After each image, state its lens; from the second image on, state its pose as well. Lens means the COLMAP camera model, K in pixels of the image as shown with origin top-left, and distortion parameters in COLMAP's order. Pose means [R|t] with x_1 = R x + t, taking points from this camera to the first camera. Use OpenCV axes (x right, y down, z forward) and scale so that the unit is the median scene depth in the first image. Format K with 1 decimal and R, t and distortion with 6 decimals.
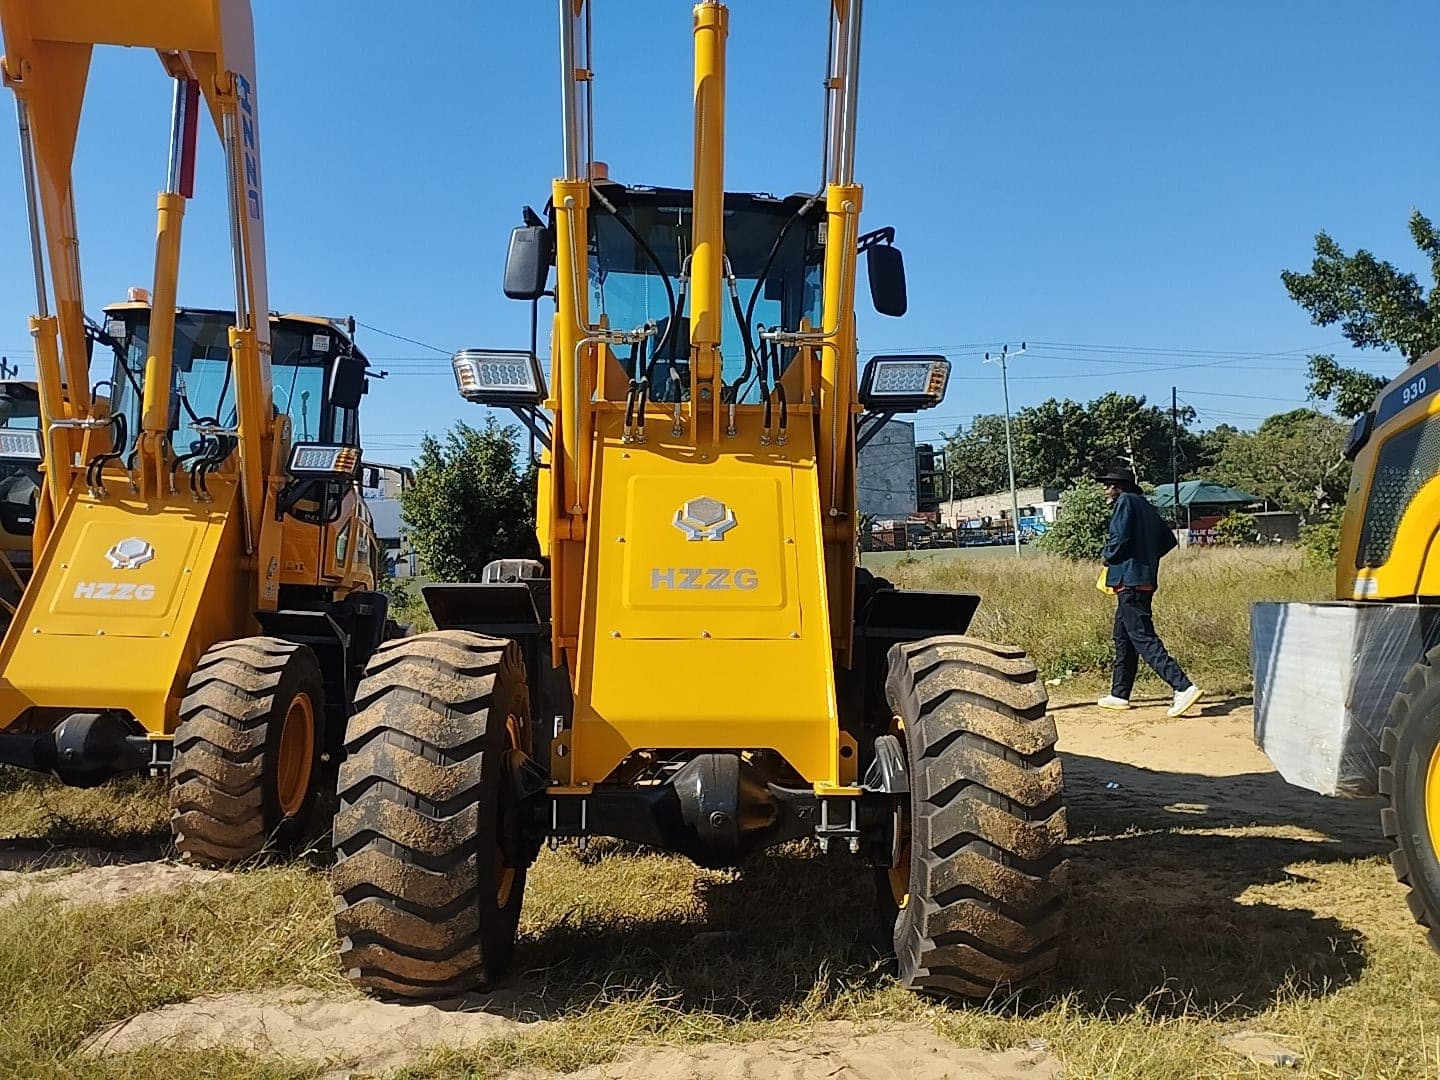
lens RADIAL K [[1182.8, 0, 682.2], [0, 1182.8, 532.1], [0, 0, 1]] dist [0.099518, -0.109934]
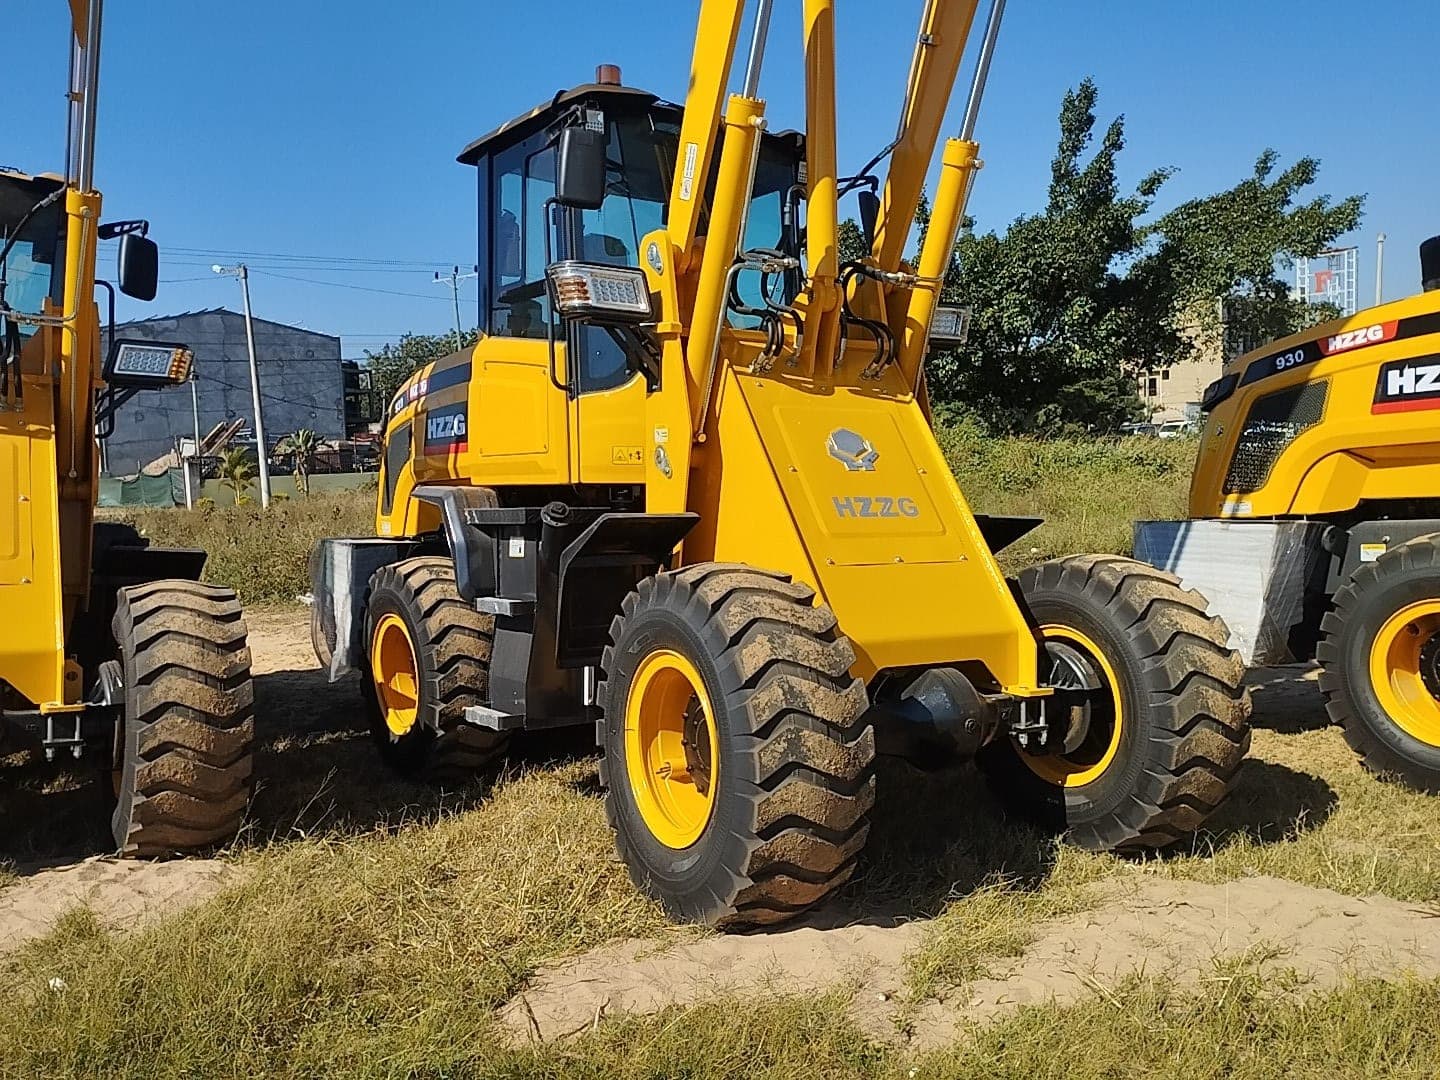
lens RADIAL K [[1182.8, 0, 757.7], [0, 1182.8, 532.0], [0, 0, 1]] dist [0.099518, -0.109934]
pose [[0.878717, -0.017333, 0.477029, -0.516116], [-0.013358, 0.998056, 0.060871, -0.001119], [-0.477156, -0.059861, 0.876777, 0.109438]]
